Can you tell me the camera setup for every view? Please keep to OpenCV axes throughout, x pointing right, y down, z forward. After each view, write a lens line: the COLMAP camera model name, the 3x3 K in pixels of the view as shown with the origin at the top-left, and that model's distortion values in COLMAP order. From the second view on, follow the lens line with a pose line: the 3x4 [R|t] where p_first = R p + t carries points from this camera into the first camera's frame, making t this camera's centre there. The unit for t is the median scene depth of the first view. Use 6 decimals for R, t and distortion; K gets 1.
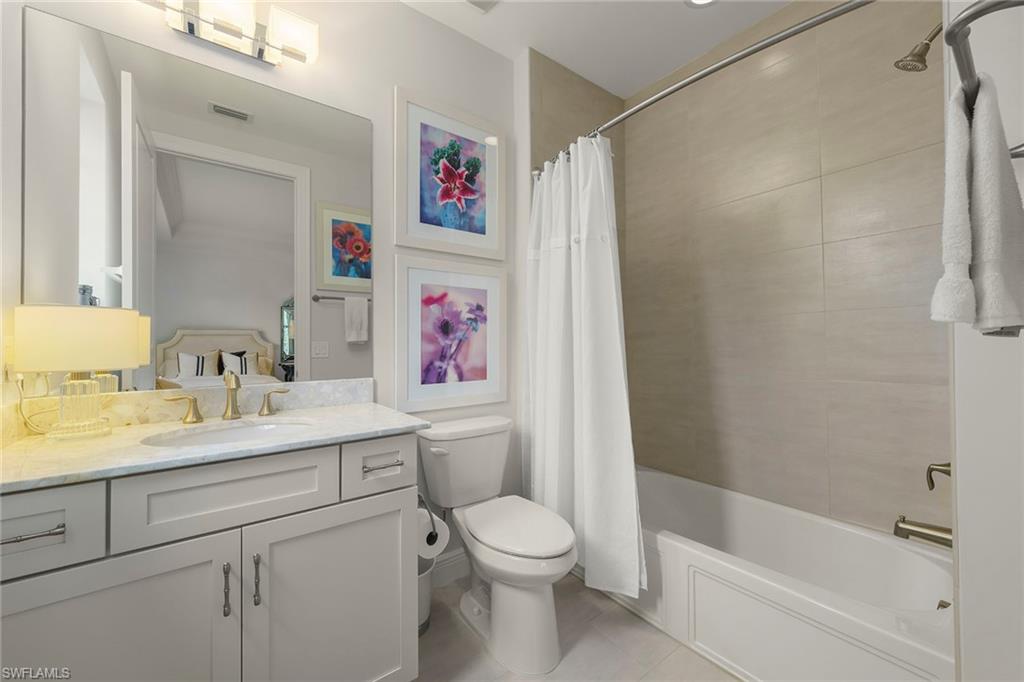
lens RADIAL K [[400.1, 0, 515.5], [0, 400.1, 342.0], [0, 0, 1]] dist [0.000644, 0.000479]
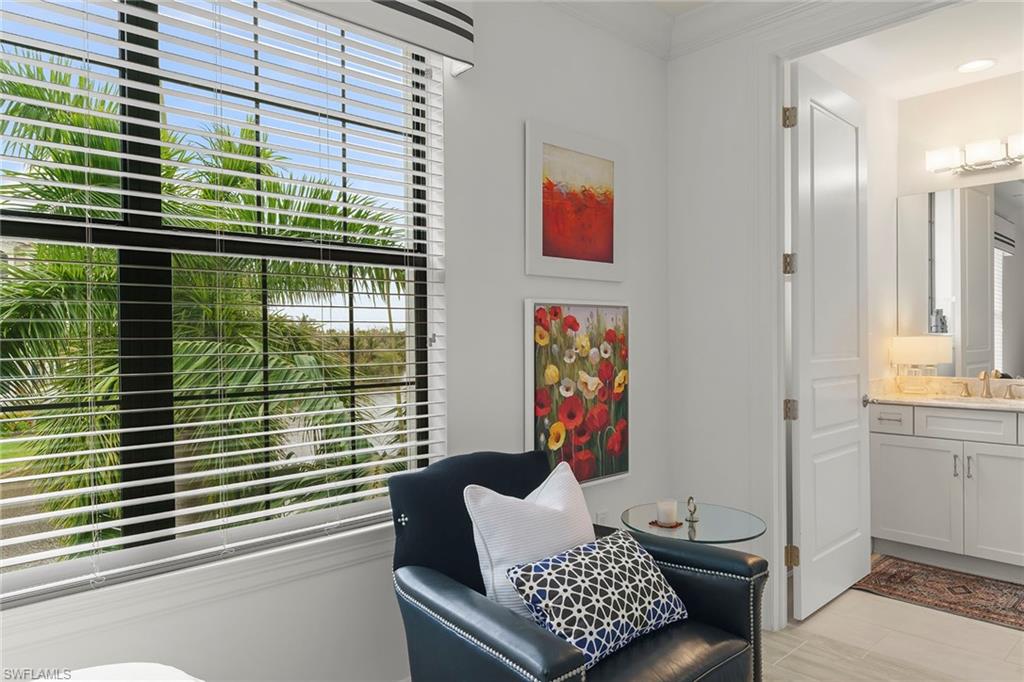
lens RADIAL K [[679.5, 0, 512.0], [0, 679.5, 341.0], [0, 0, 1]] dist [0.002329, 0.000303]
pose [[0.102469, 0.009034, -0.994695, 2.428170], [0.011692, 0.999879, 0.010286, -0.123536], [0.994667, -0.012684, 0.102351, -1.599836]]
